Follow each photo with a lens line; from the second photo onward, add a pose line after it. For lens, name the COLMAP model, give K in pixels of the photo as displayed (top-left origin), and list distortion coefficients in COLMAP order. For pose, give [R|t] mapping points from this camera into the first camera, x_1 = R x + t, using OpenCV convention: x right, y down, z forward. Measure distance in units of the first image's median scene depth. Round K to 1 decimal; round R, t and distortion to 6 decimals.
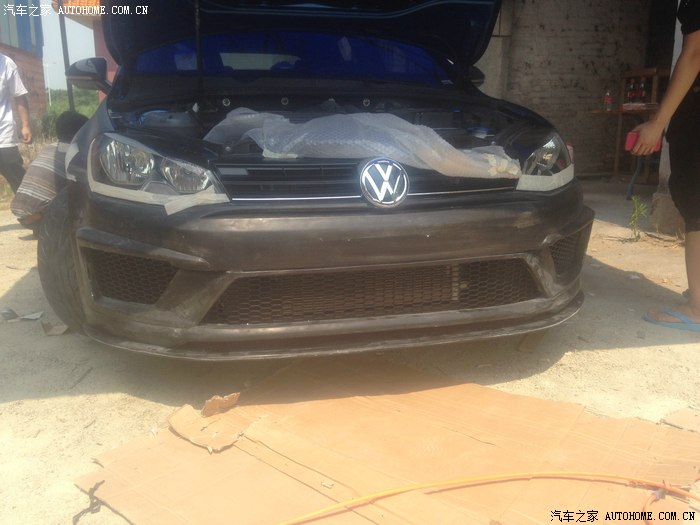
lens RADIAL K [[639.7, 0, 353.2], [0, 639.7, 268.9], [0, 0, 1]] dist [0.050841, 0.000000]
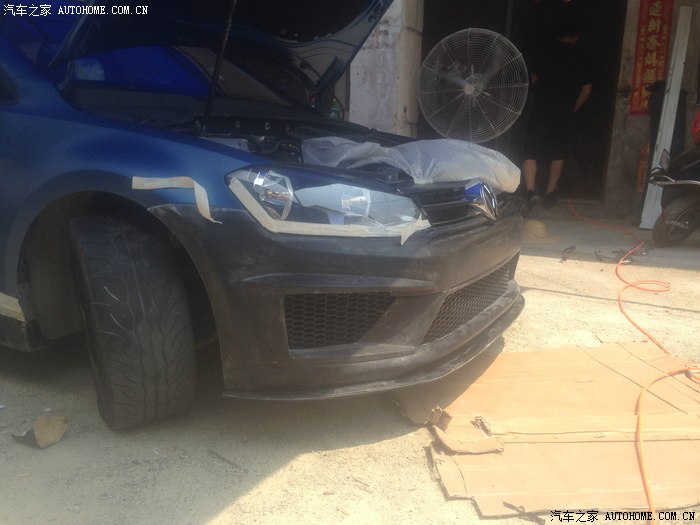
lens RADIAL K [[639.7, 0, 334.7], [0, 639.7, 281.8], [0, 0, 1]] dist [0.050841, 0.000000]
pose [[0.693222, -0.143451, 0.706304, -0.973948], [0.146777, 0.987554, 0.056514, -0.089931], [-0.705620, 0.064493, 0.705649, 0.339338]]
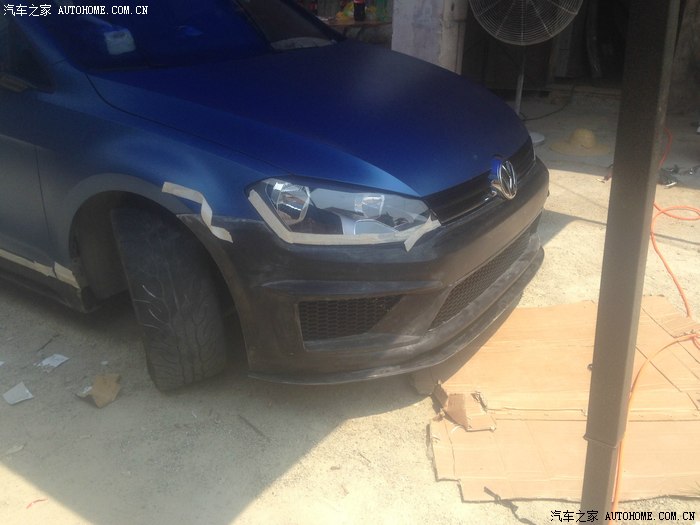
lens RADIAL K [[639.7, 0, 334.3], [0, 639.7, 269.1], [0, 0, 1]] dist [0.050841, 0.000000]
pose [[0.753079, -0.270323, 0.599831, -0.937909], [0.145466, 0.957543, 0.248901, -0.309315], [-0.641647, -0.100187, 0.760429, 0.236655]]
